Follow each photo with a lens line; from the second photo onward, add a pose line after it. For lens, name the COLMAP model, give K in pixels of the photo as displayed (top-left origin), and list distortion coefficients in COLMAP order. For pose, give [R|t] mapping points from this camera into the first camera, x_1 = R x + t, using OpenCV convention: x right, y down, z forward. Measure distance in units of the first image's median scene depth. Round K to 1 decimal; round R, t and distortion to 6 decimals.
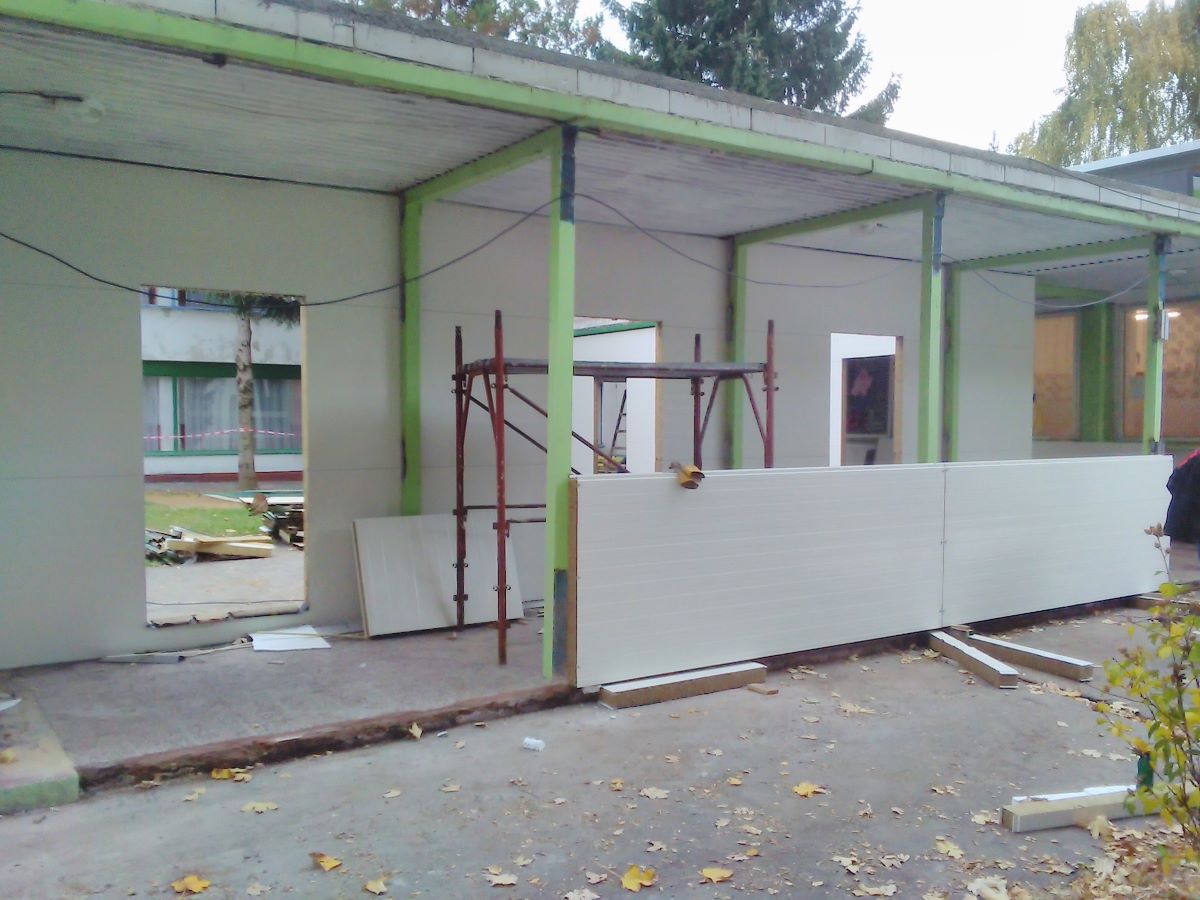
lens RADIAL K [[1025.2, 0, 589.9], [0, 1025.2, 471.2], [0, 0, 1]] dist [0.041638, -0.085702]
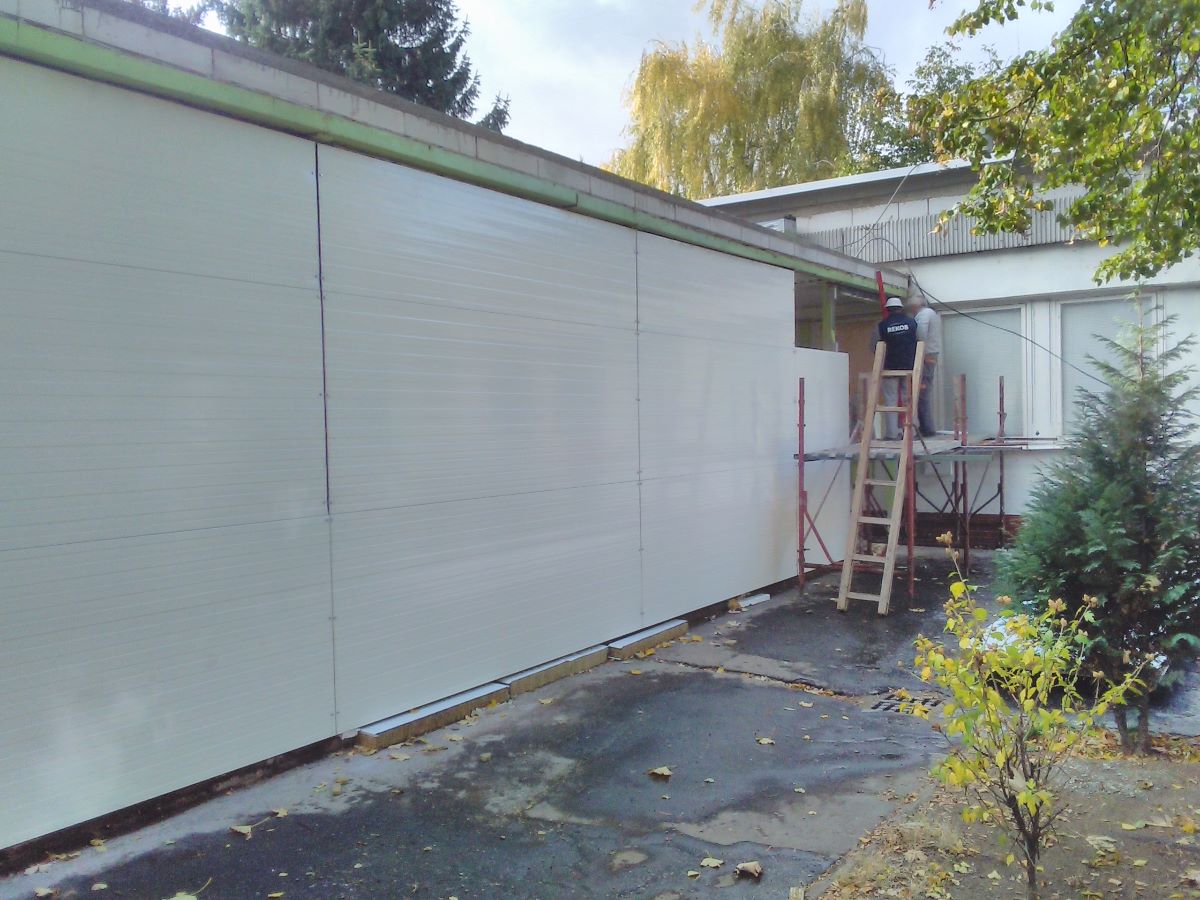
lens RADIAL K [[1025.2, 0, 589.9], [0, 1025.2, 471.2], [0, 0, 1]] dist [0.041638, -0.085702]
pose [[0.921506, -0.038999, 0.386400, -0.142745], [0.042157, 0.999111, 0.000300, -0.020096], [-0.386069, 0.016013, 0.922331, 0.031167]]
